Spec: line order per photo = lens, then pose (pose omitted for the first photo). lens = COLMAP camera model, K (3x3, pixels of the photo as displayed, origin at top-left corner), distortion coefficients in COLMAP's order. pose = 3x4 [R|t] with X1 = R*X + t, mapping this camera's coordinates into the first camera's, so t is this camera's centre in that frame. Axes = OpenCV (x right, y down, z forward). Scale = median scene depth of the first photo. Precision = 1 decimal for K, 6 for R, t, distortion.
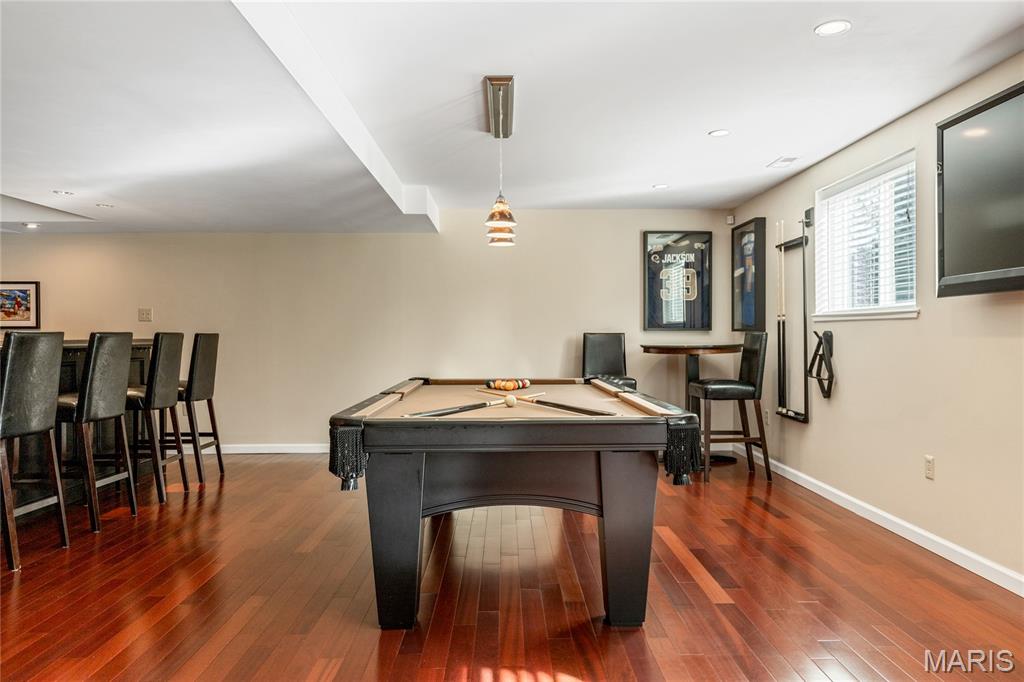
lens RADIAL K [[714.6, 0, 517.5], [0, 714.6, 336.7], [0, 0, 1]] dist [0.007496, -0.003592]
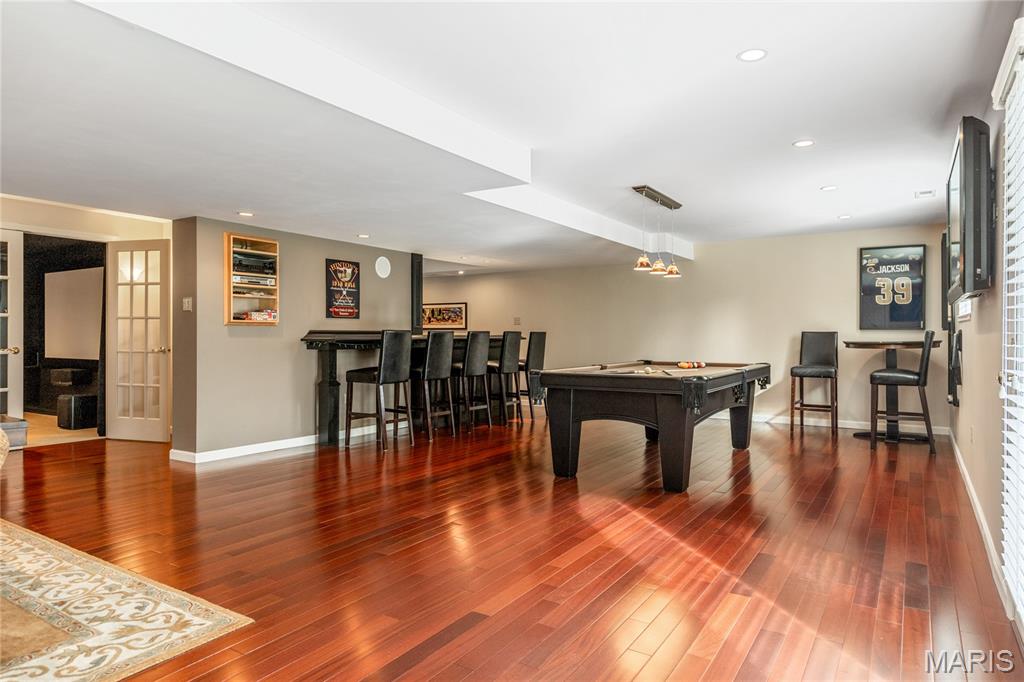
lens RADIAL K [[627.5, 0, 511.1], [0, 627.5, 336.7], [0, 0, 1]] dist [0.002121, -0.000679]
pose [[0.833520, 0.004274, -0.552472, 0.344764], [-0.002915, 0.999990, 0.003337, 0.001934], [0.552481, -0.001171, 0.833525, -0.281186]]
